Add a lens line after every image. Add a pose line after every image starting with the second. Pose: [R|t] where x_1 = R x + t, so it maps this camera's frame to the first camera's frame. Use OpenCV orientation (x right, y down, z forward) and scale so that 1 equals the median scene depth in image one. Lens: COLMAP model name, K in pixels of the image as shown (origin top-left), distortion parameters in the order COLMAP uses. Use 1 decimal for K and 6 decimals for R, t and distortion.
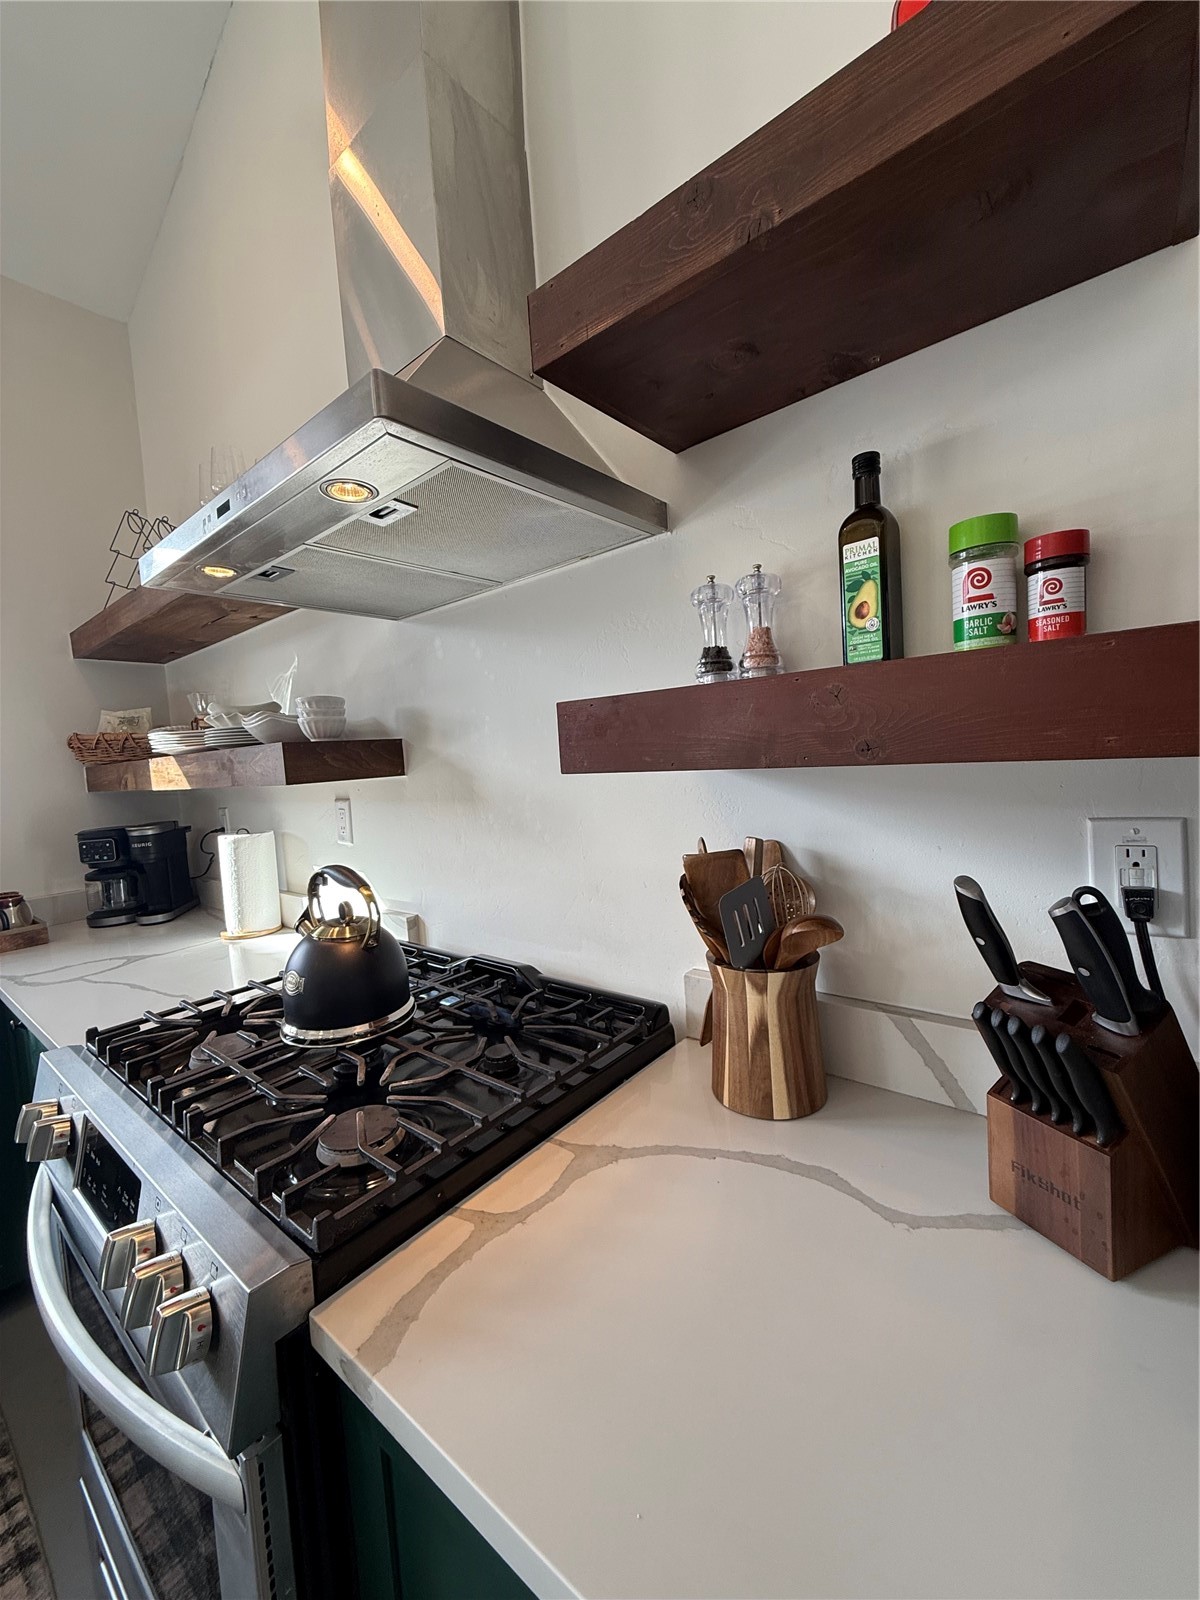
lens RADIAL K [[635.3, 0, 601.7], [0, 635.3, 792.2], [0, 0, 1]] dist [0.001609, -0.000500]
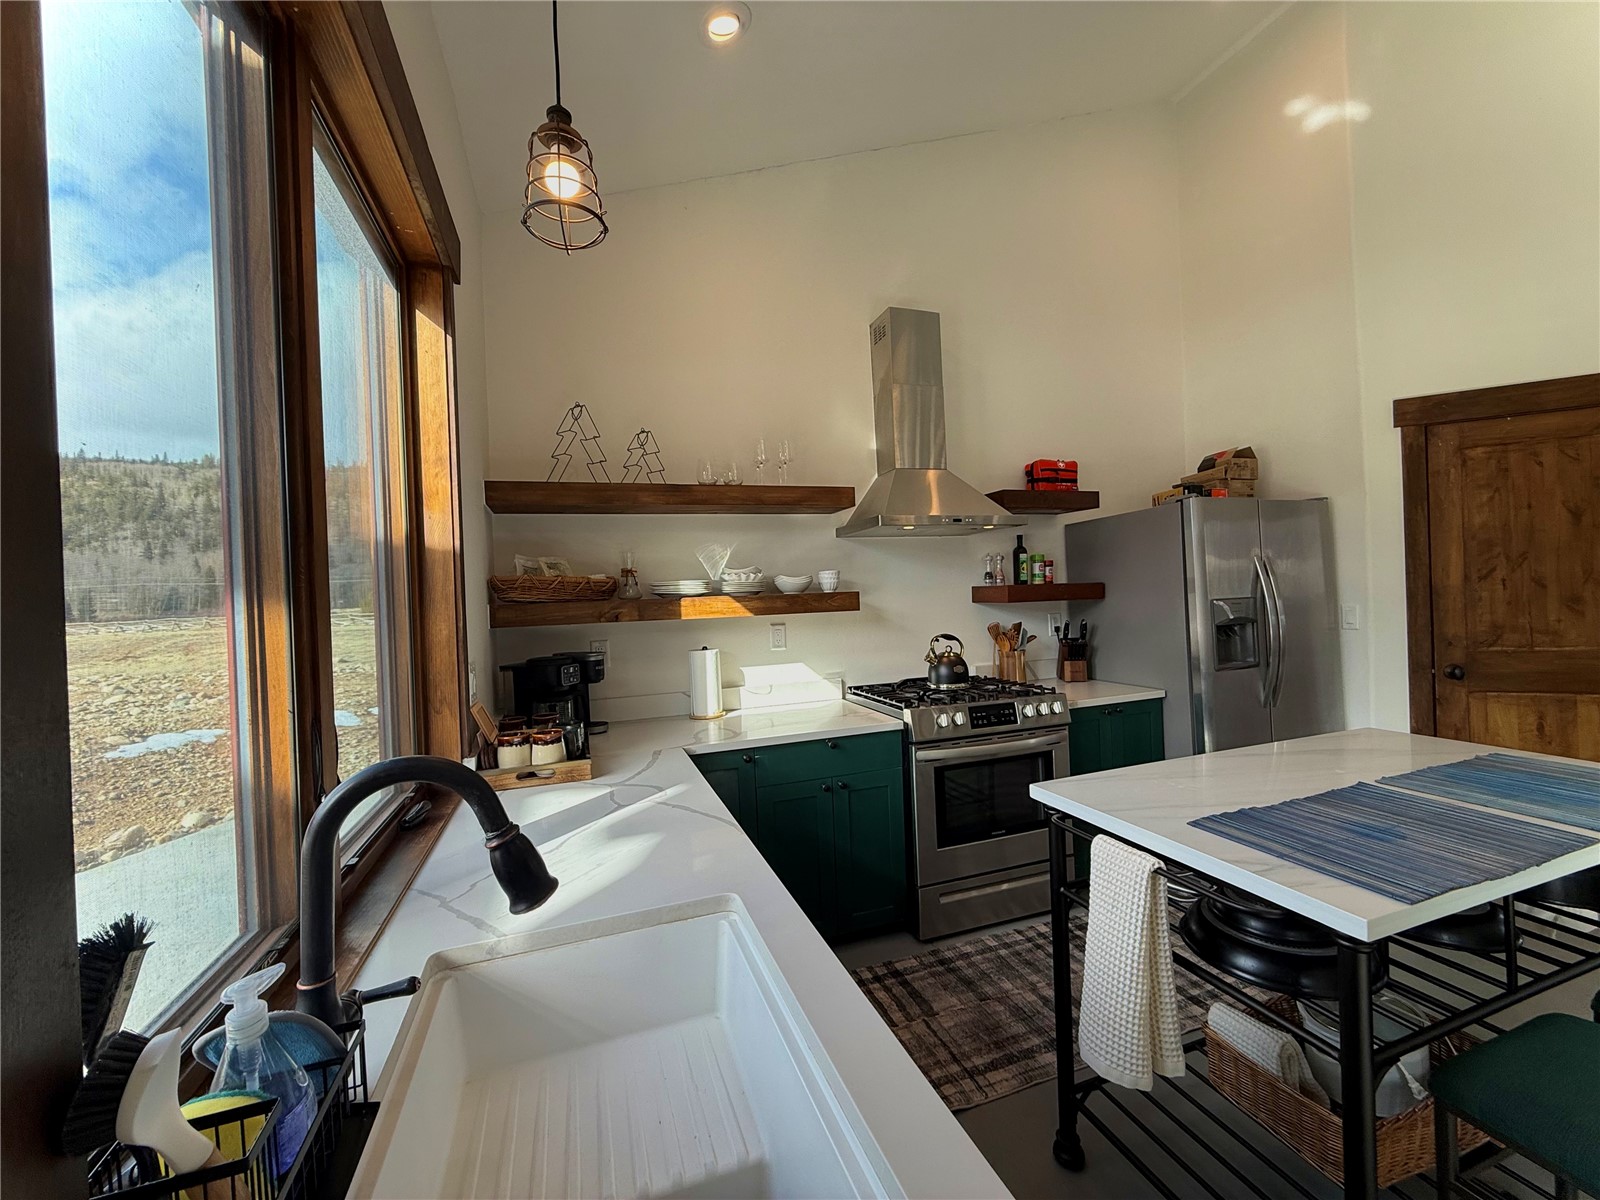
lens RADIAL K [[635.3, 0, 798.5], [0, 635.3, 599.1], [0, 0, 1]] dist [0.001609, -0.000500]
pose [[0.533351, 0.039016, 0.844993, -3.306909], [0.058550, 0.994837, -0.082891, 0.160065], [-0.843865, 0.093684, 0.528313, -0.007129]]
